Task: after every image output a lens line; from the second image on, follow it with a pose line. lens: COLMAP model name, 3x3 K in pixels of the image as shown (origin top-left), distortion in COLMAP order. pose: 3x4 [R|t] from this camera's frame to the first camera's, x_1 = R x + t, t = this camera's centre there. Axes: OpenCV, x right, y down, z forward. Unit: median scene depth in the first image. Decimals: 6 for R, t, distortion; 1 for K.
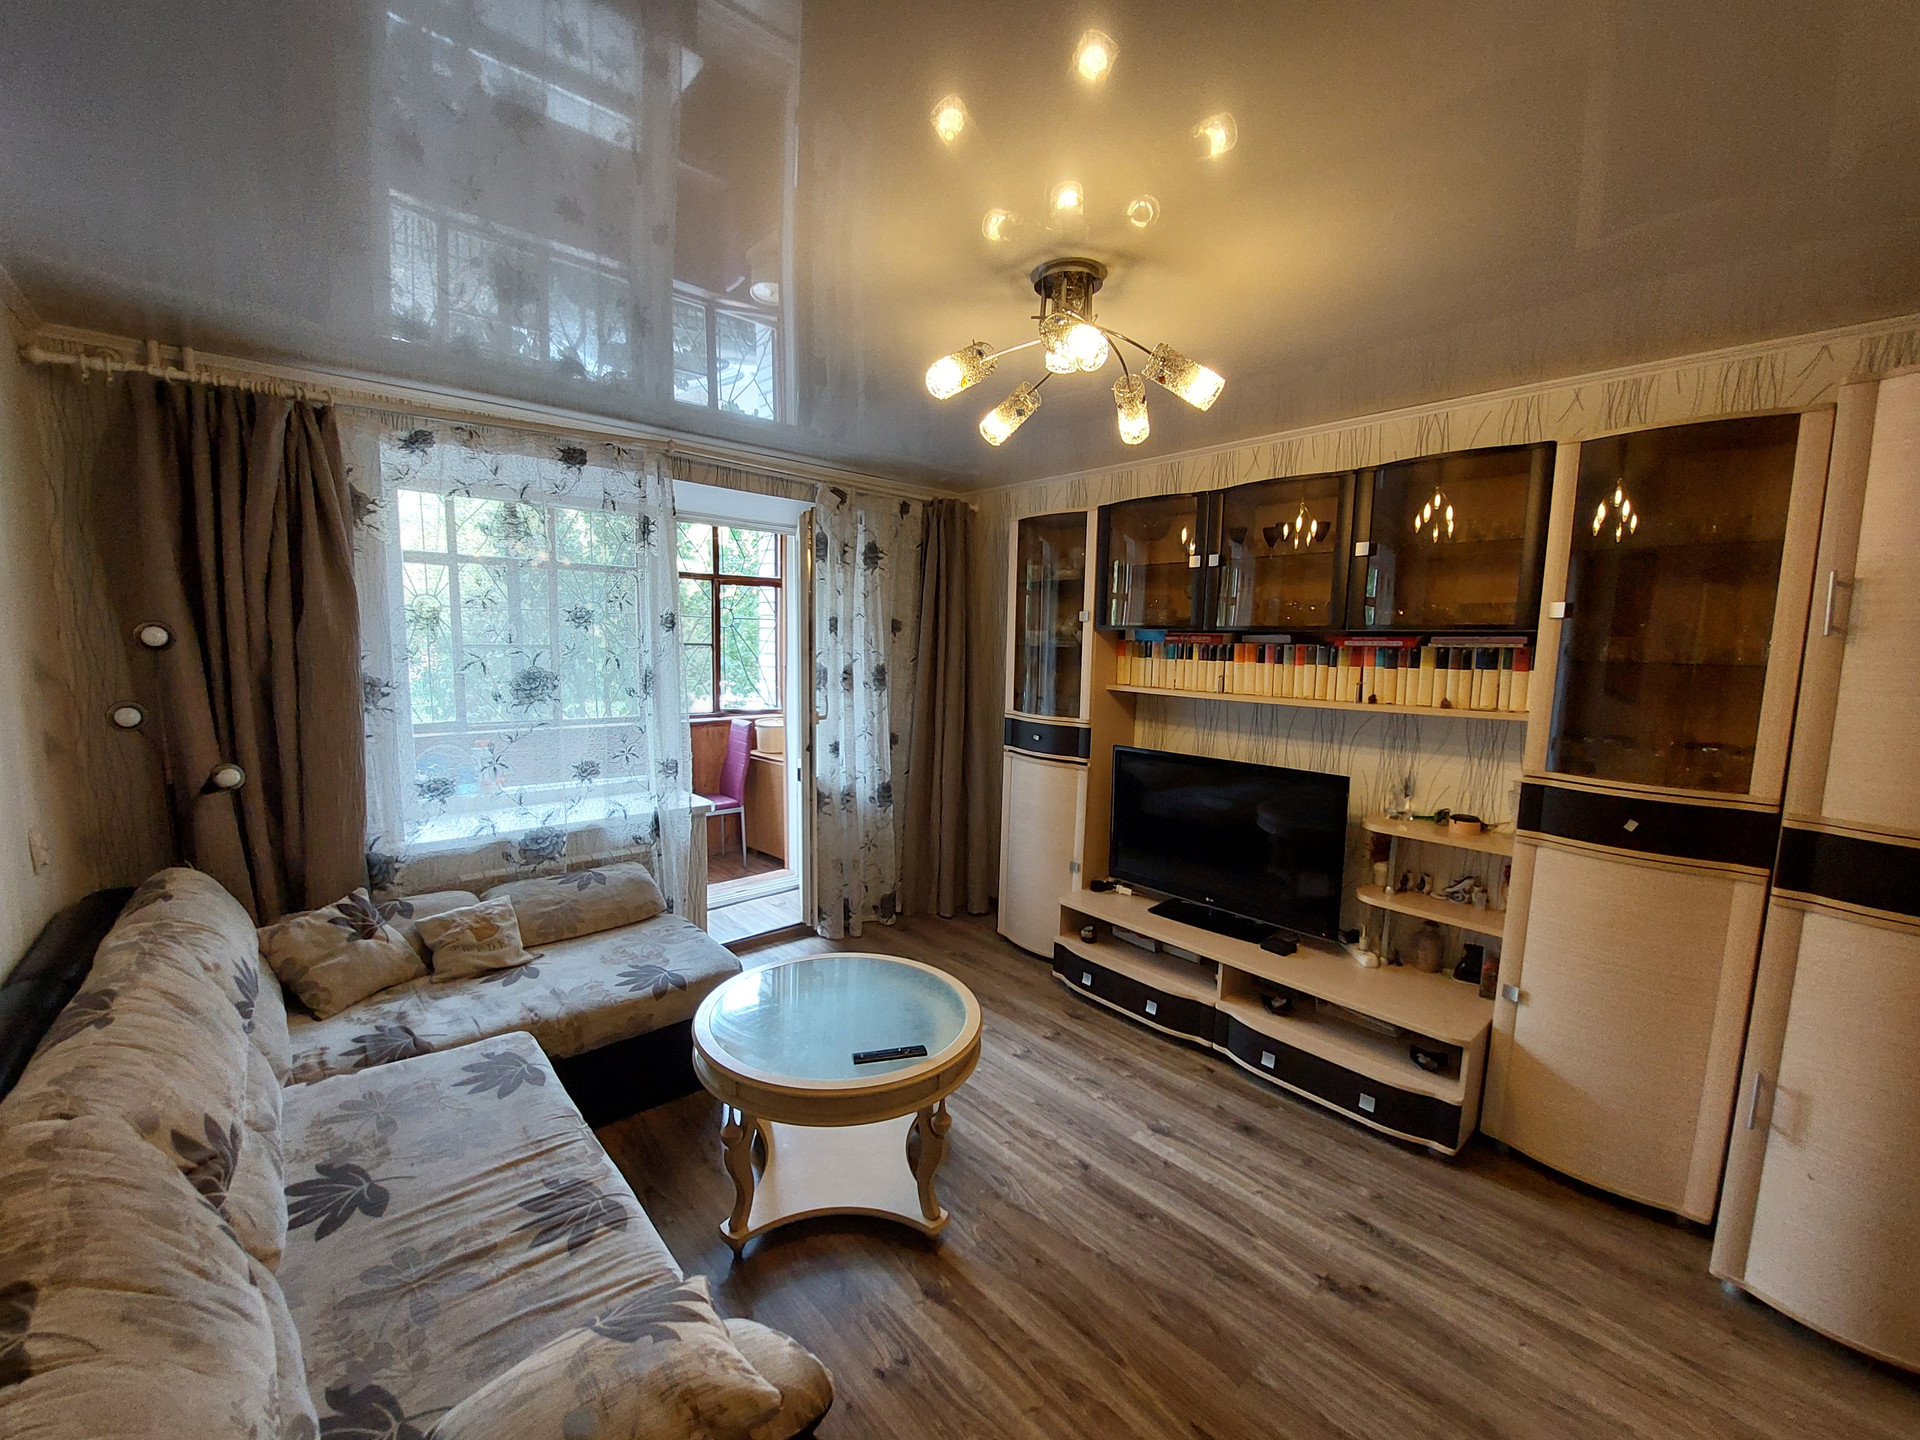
lens RADIAL K [[766.6, 0, 947.0], [0, 766.6, 731.2], [0, 0, 1]] dist [-0.012300, 0.000146]
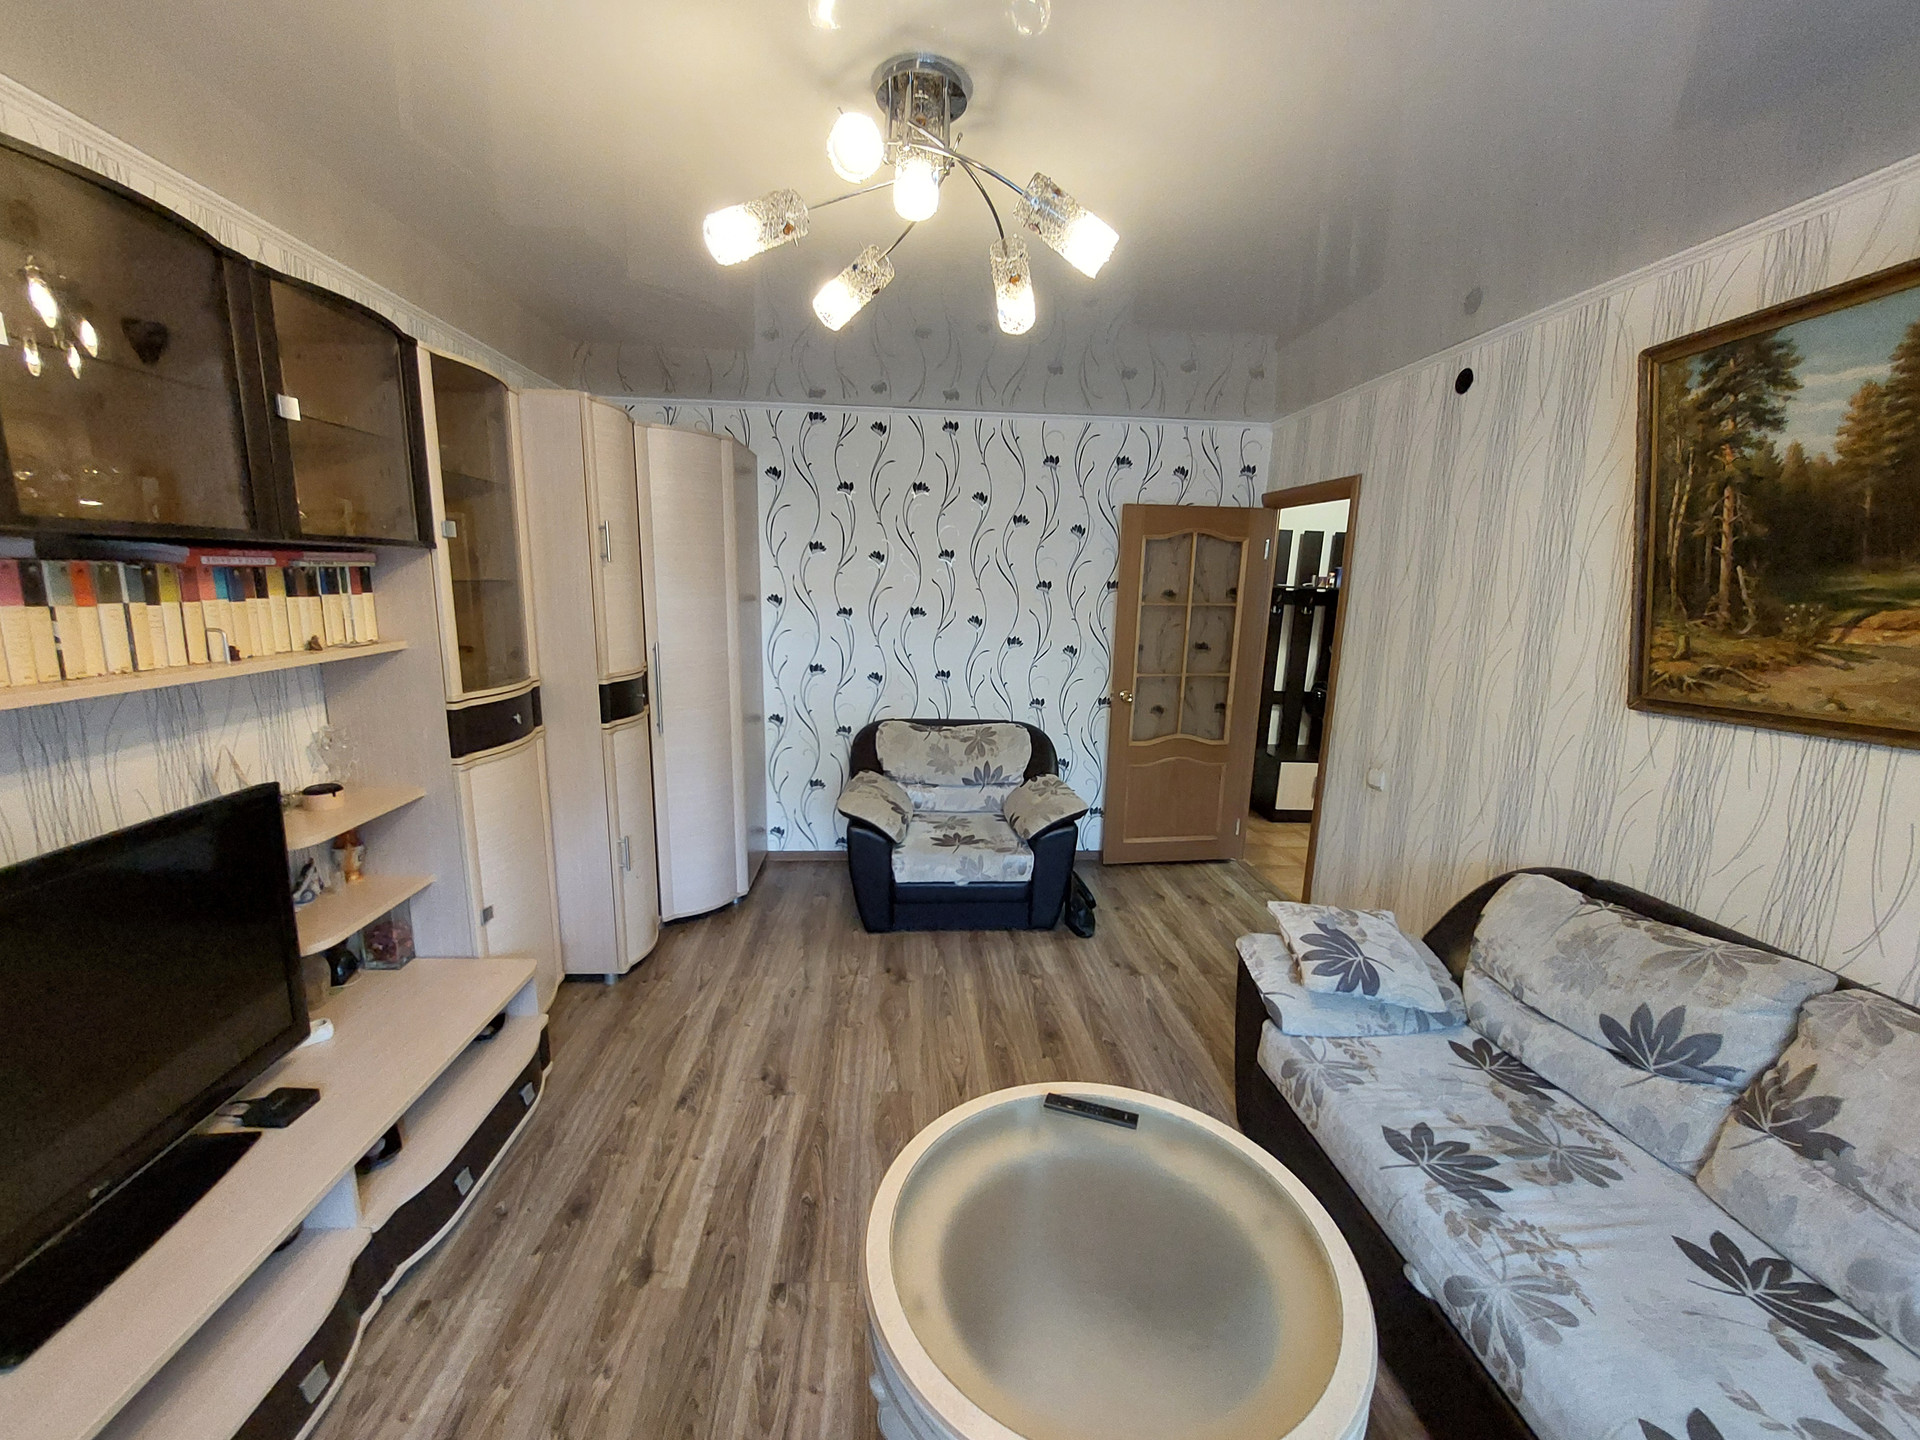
lens RADIAL K [[766.6, 0, 948.0], [0, 766.6, 739.3], [0, 0, 1]] dist [-0.014513, 0.000149]
pose [[-0.790801, -0.162157, 0.590202, -0.256133], [0.030732, 0.952532, 0.302884, -0.140355], [-0.611301, 0.257659, -0.748280, 1.111029]]
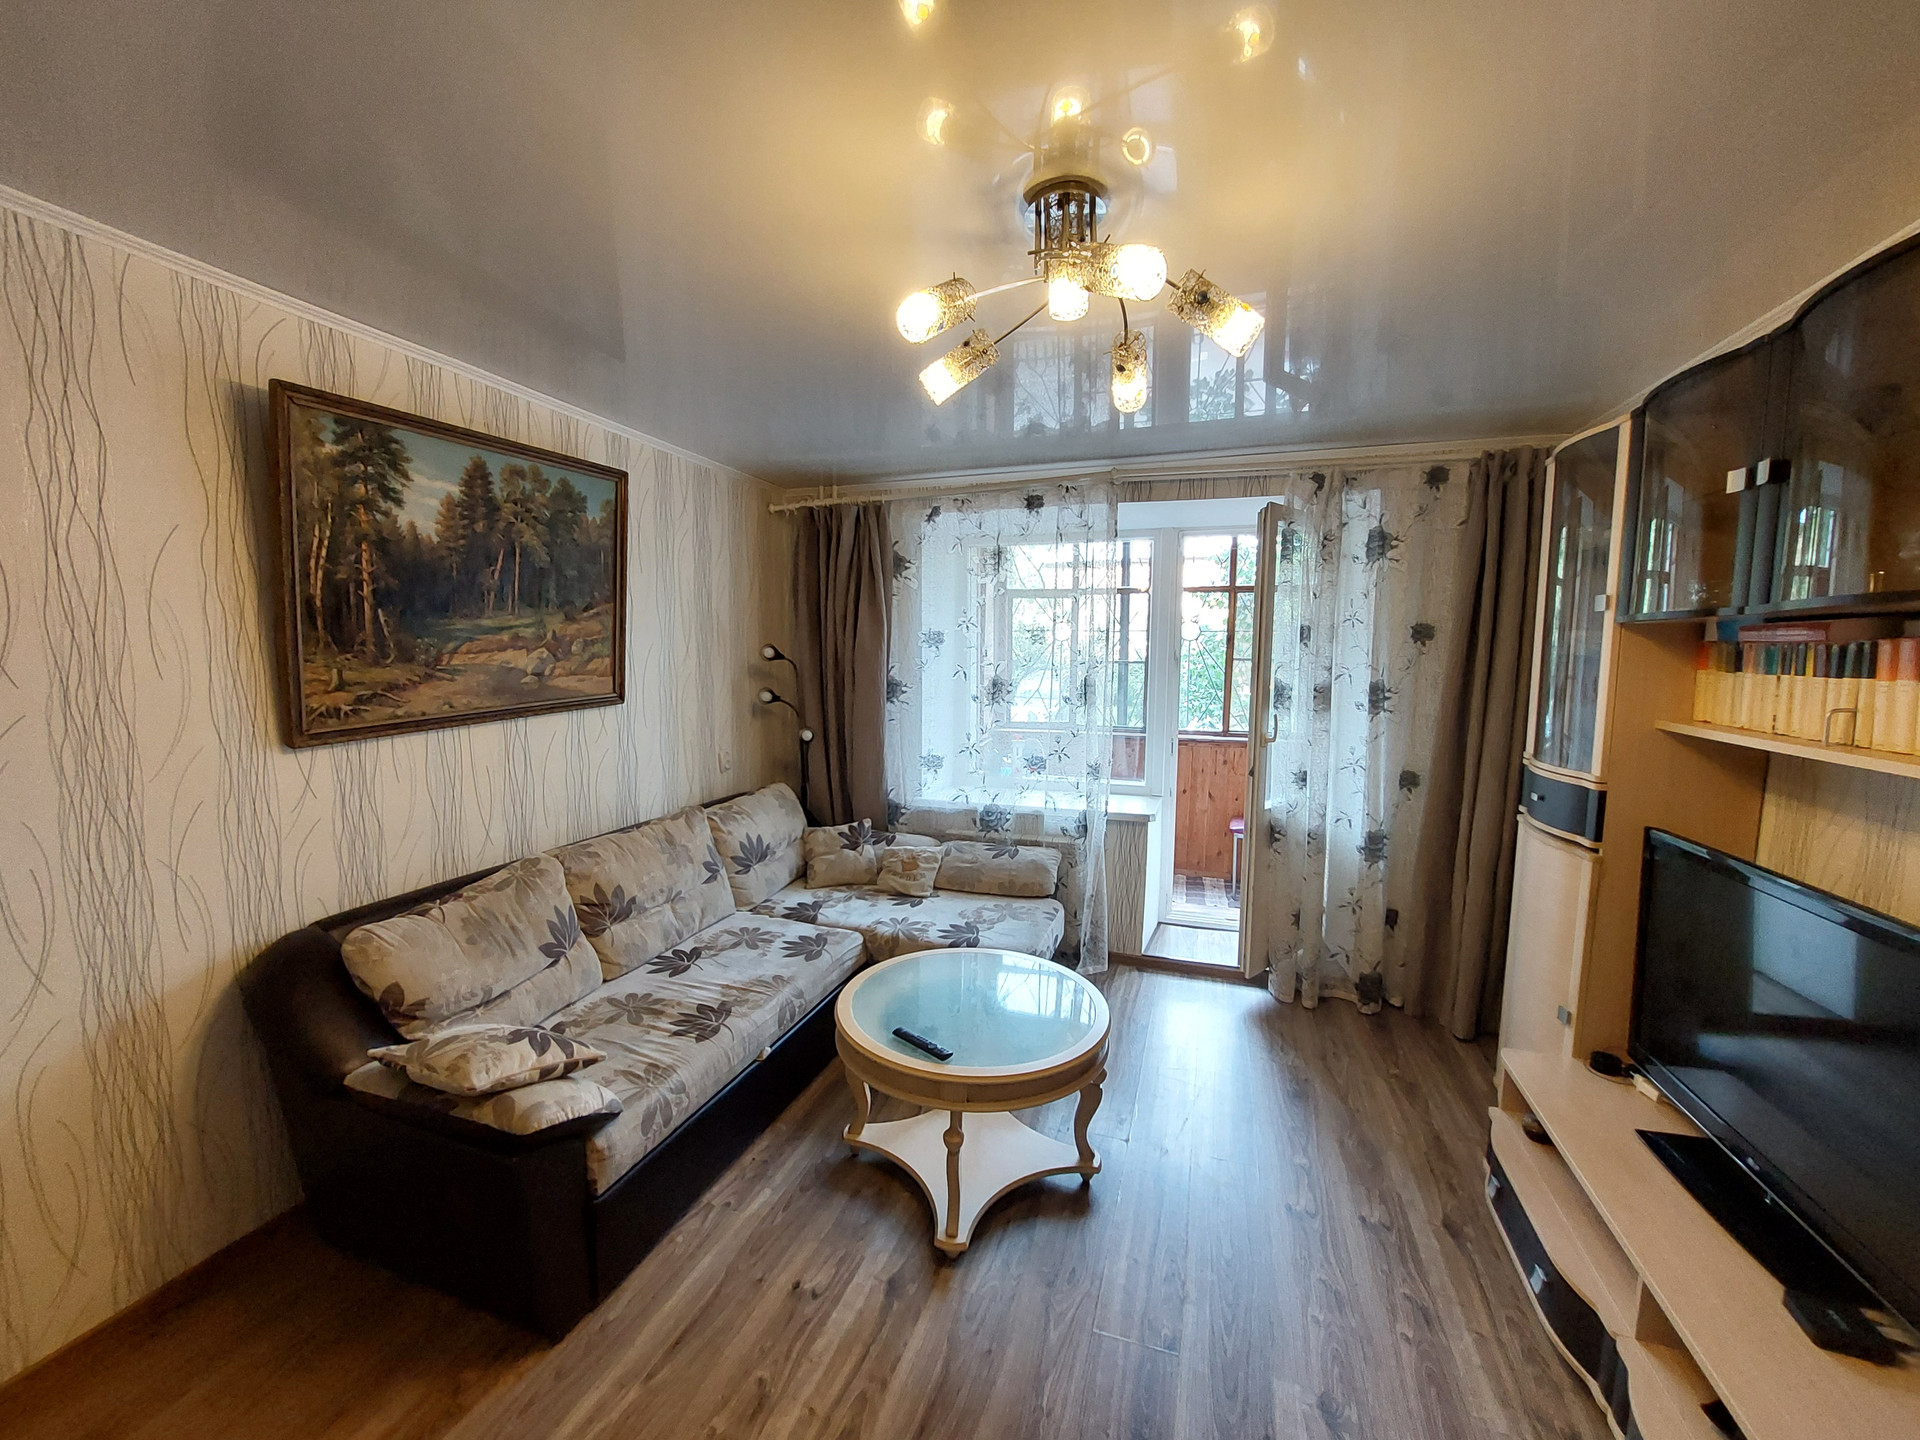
lens RADIAL K [[766.6, 0, 947.0], [0, 766.6, 731.2], [0, 0, 1]] dist [-0.012300, 0.000146]
pose [[0.487694, 0.072252, -0.870020, 0.569310], [-0.096824, 0.994898, 0.028347, -0.022963], [0.867629, 0.070414, 0.492202, 0.340517]]
